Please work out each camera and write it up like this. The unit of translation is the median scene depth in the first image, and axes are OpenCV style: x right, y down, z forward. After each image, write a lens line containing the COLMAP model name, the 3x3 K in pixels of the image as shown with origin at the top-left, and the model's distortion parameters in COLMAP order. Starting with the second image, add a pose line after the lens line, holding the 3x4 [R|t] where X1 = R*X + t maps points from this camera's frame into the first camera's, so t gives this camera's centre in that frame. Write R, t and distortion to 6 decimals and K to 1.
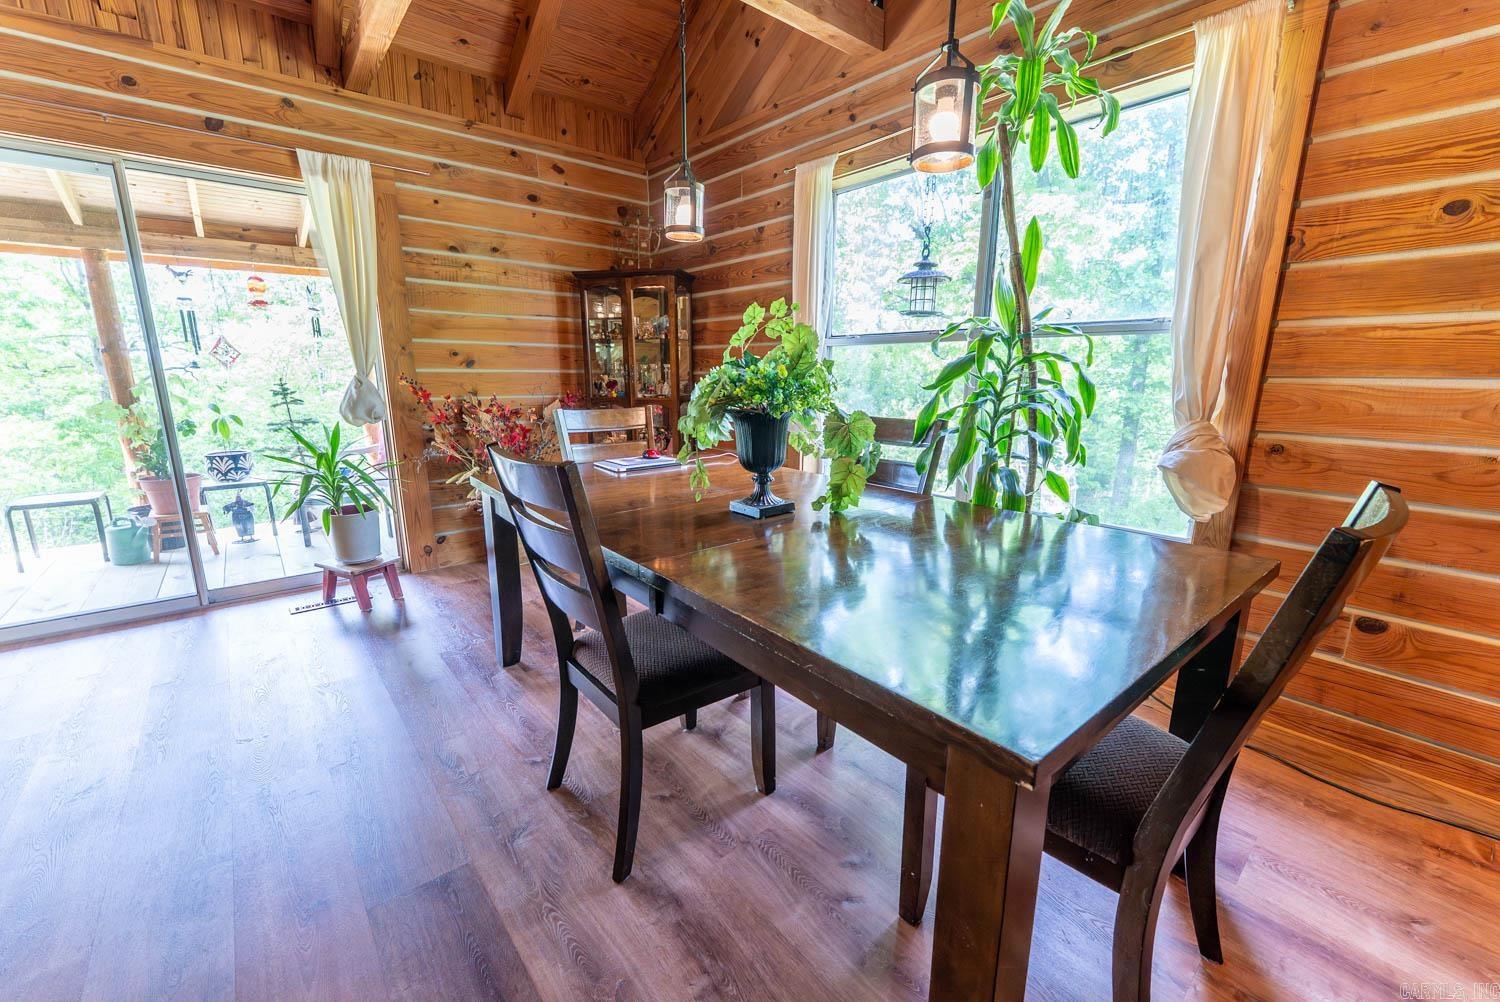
lens RADIAL K [[600.9, 0, 745.3], [0, 600.9, 503.3], [0, 0, 1]] dist [-0.000963, -0.000259]
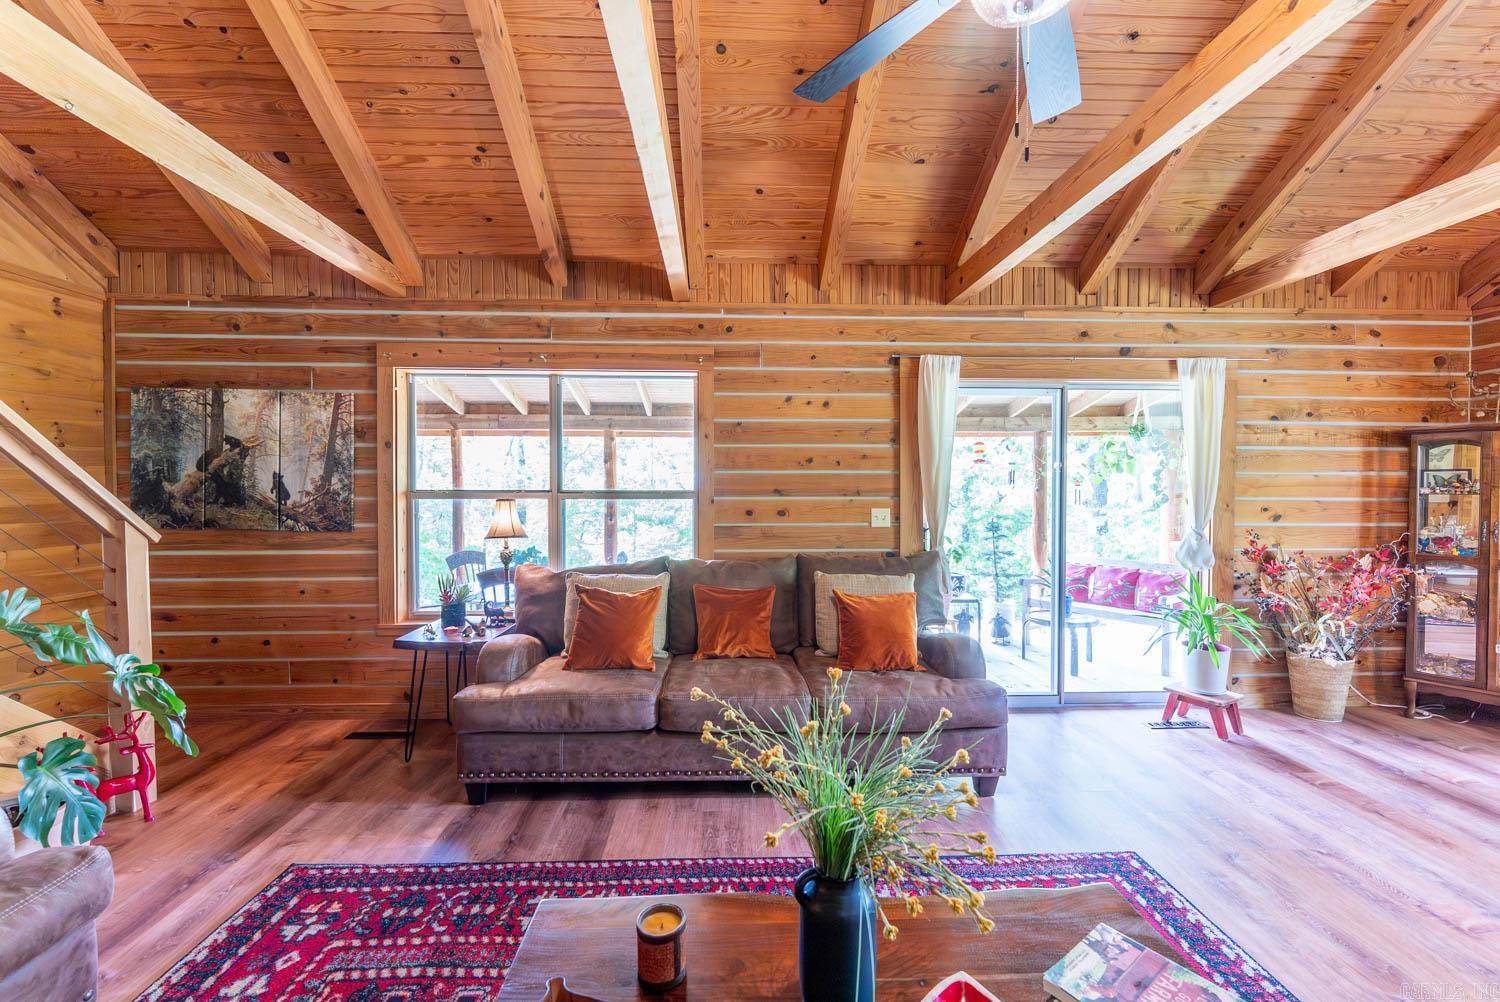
lens RADIAL K [[600.9, 0, 745.3], [0, 600.9, 503.3], [0, 0, 1]] dist [-0.000963, -0.000259]
pose [[0.790408, 0.010131, -0.612497, -0.568375], [-0.129666, 0.979974, -0.151120, 0.027077], [0.598700, 0.198867, 0.775893, -0.414174]]
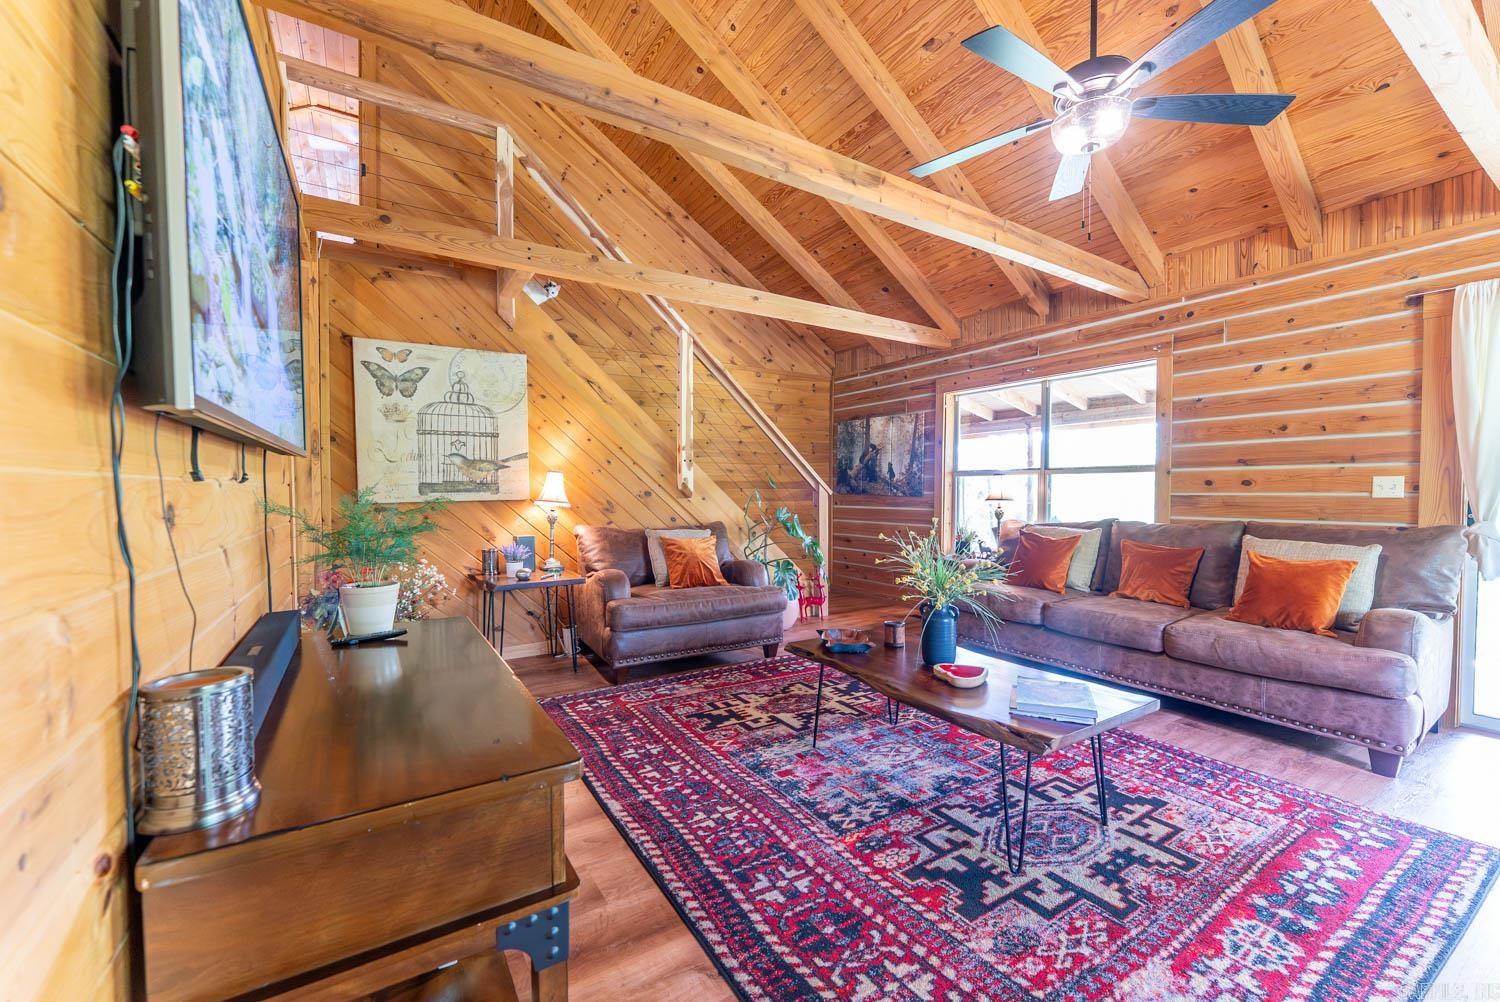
lens RADIAL K [[600.9, 0, 745.3], [0, 600.9, 503.3], [0, 0, 1]] dist [-0.000963, -0.000259]
pose [[-0.138097, 0.015209, -0.990302, 0.021745], [-0.216249, 0.975294, 0.045134, 0.056710], [0.966522, 0.220385, -0.131396, -0.264317]]
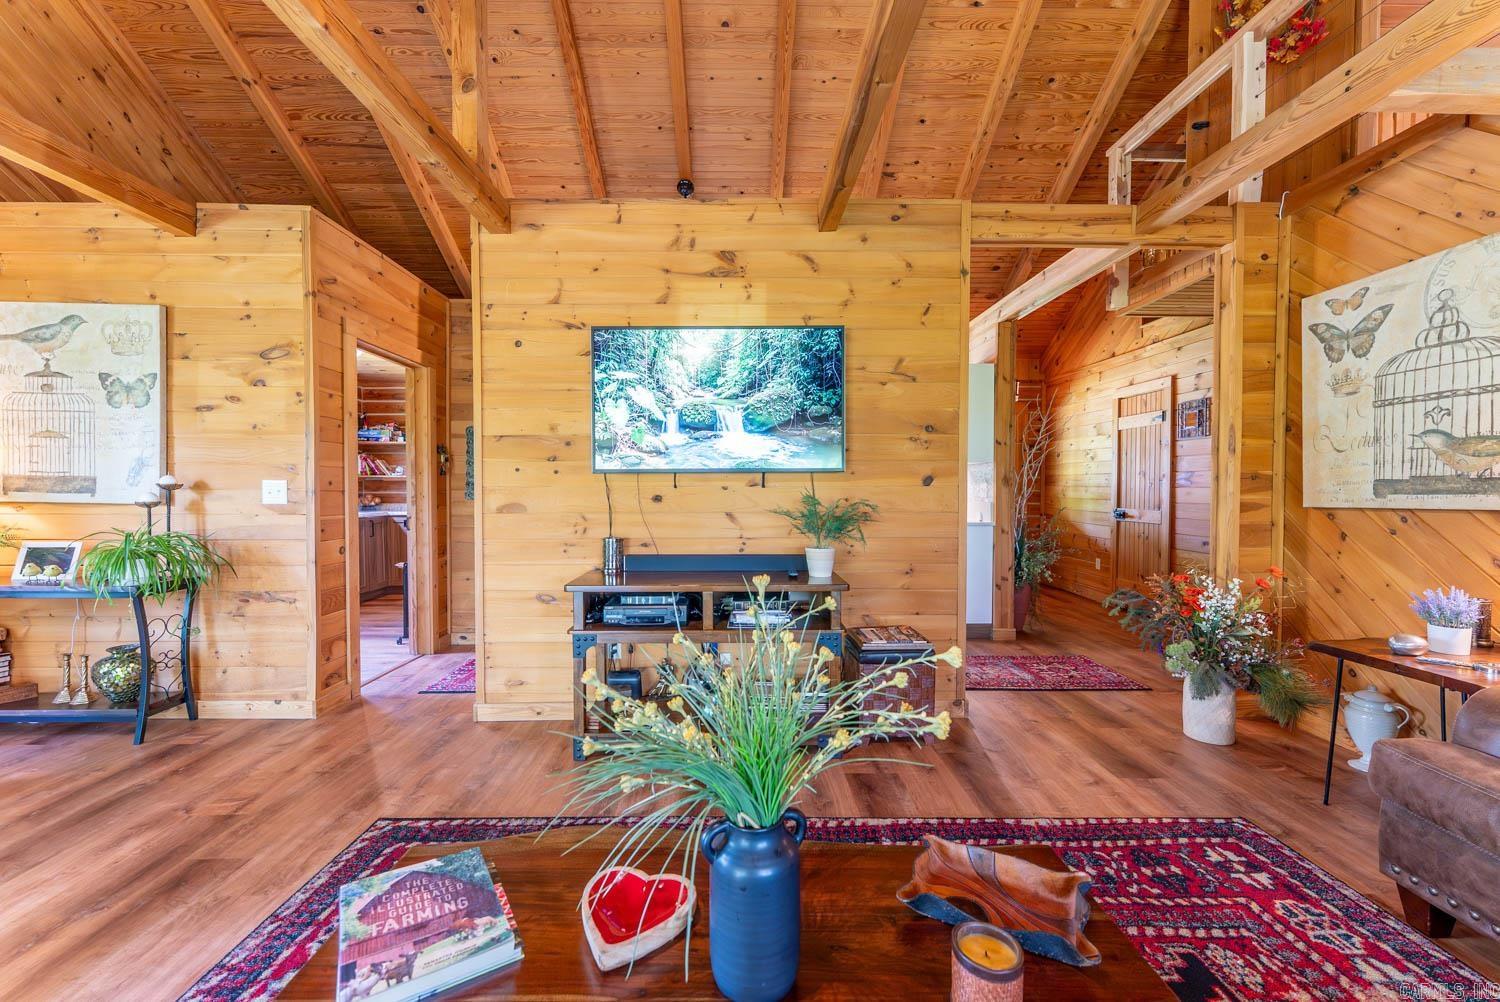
lens RADIAL K [[602.6, 0, 750.0], [0, 602.6, 501.0], [0, 0, 1]] dist [0.002014, 0.000029]
pose [[-0.778515, -0.020251, 0.627299, -0.879350], [0.133347, 0.971323, 0.196849, -0.027903], [-0.613297, 0.236898, -0.753490, 0.058795]]
